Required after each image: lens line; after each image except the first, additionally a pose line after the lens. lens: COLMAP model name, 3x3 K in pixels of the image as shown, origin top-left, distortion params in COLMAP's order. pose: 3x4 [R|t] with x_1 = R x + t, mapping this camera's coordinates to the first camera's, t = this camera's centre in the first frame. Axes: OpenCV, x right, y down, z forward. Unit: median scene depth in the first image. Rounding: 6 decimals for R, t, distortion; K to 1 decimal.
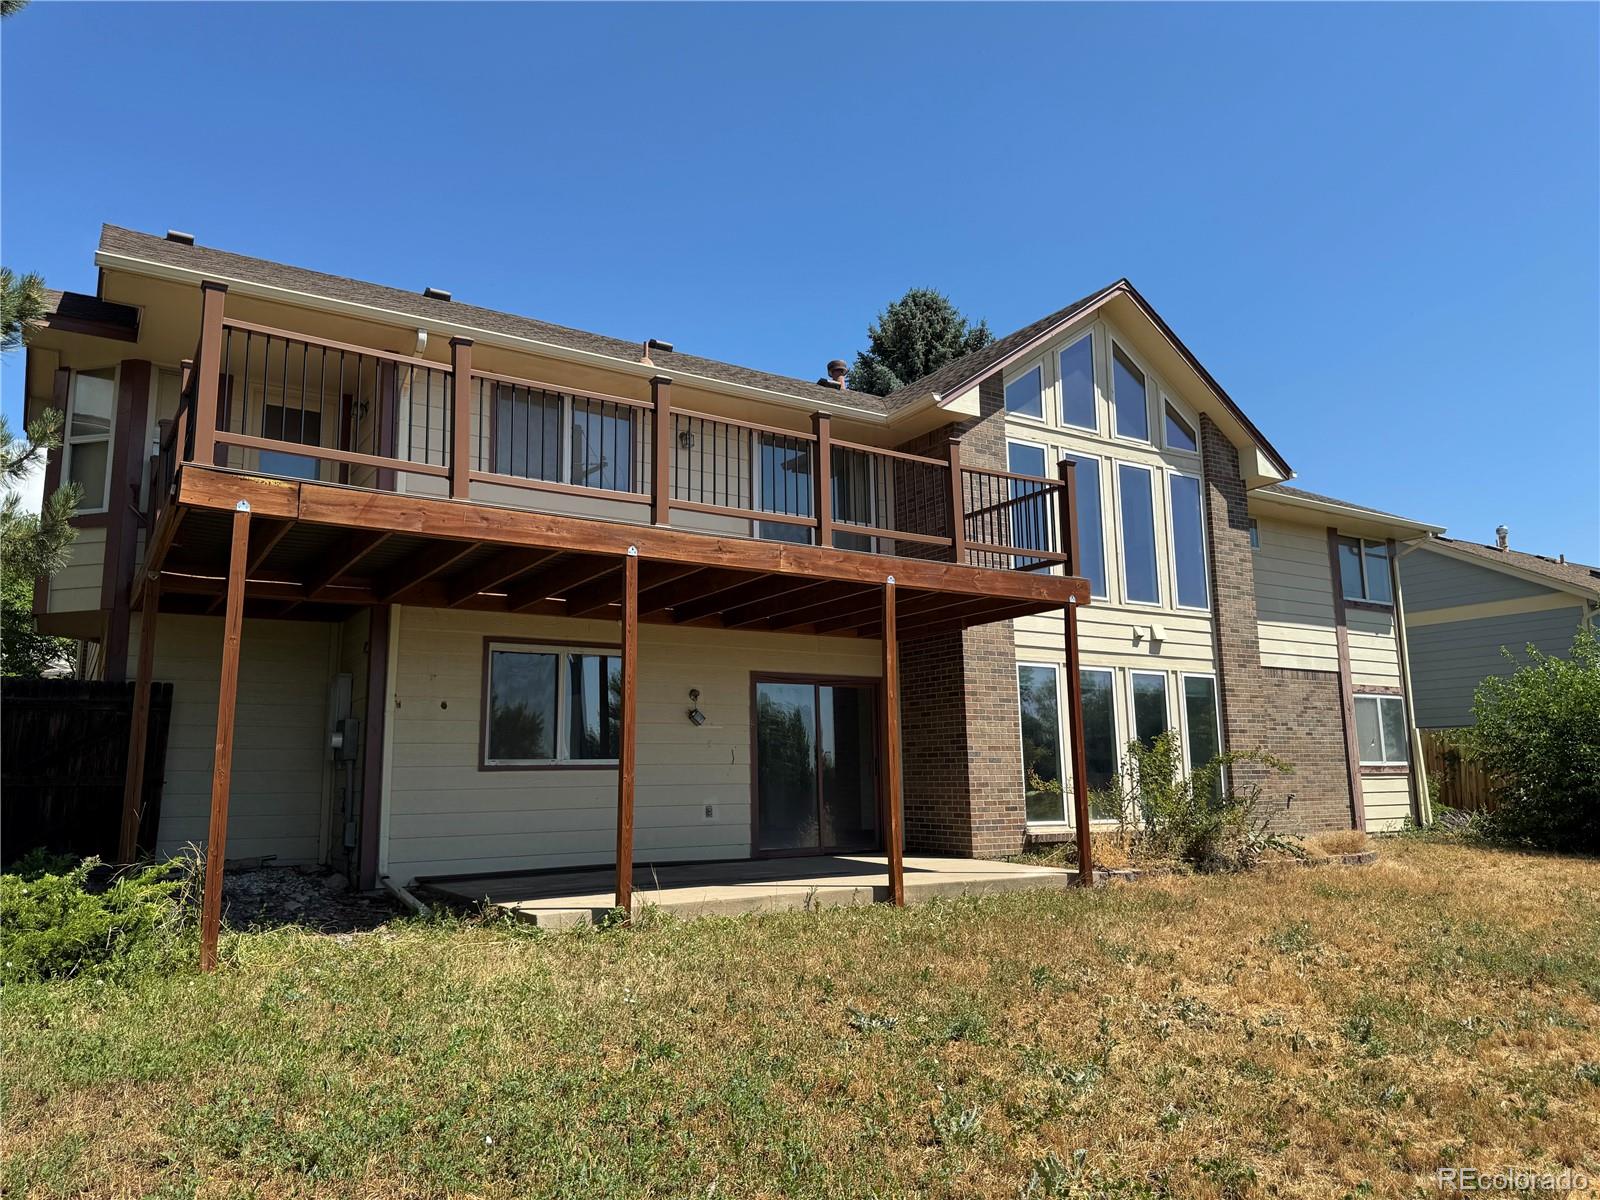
lens RADIAL K [[1113.4, 0, 793.1], [0, 1113.4, 598.5], [0, 0, 1]] dist [0.188130, -0.365988]
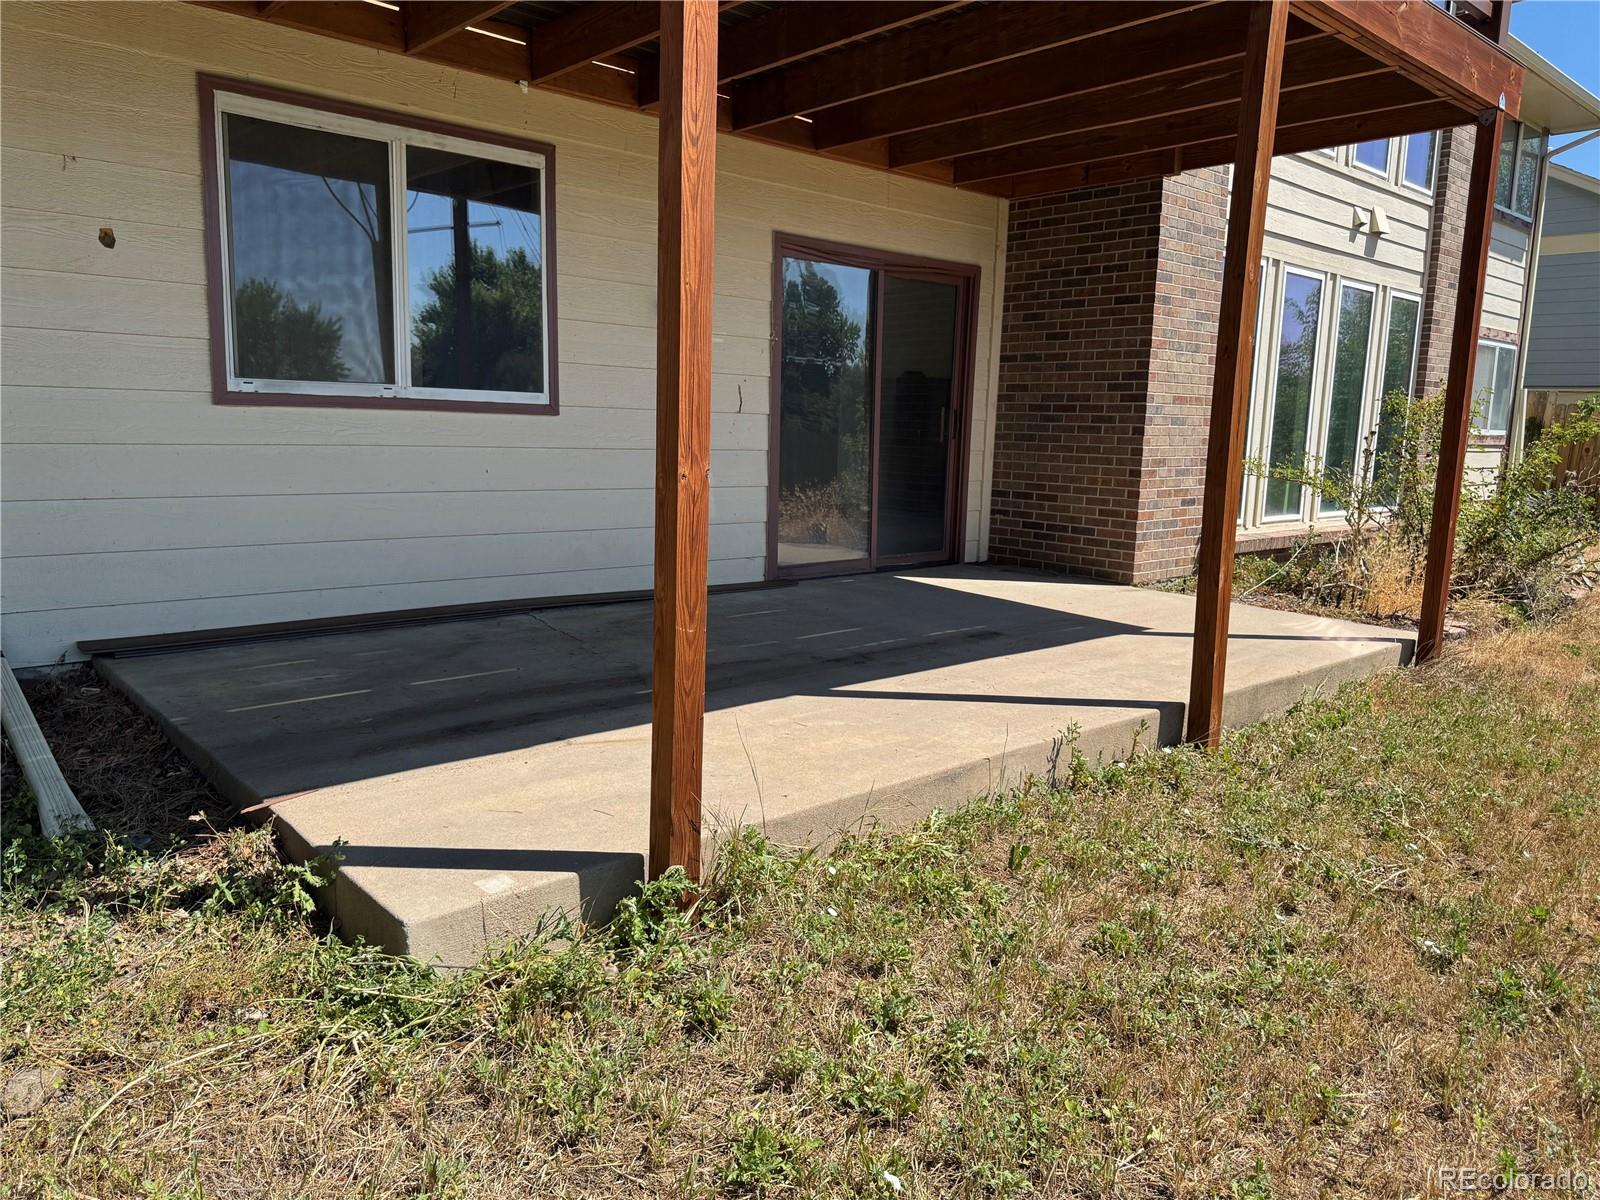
lens RADIAL K [[1133.4, 0, 800.0], [0, 1133.4, 600.0], [0, 0, 1]] dist [0.035828, -0.034228]
pose [[0.986292, 0.015243, 0.164302, -0.107943], [-0.066429, 0.948150, 0.310804, 0.061985], [-0.151045, -0.317458, 0.936166, 0.451332]]
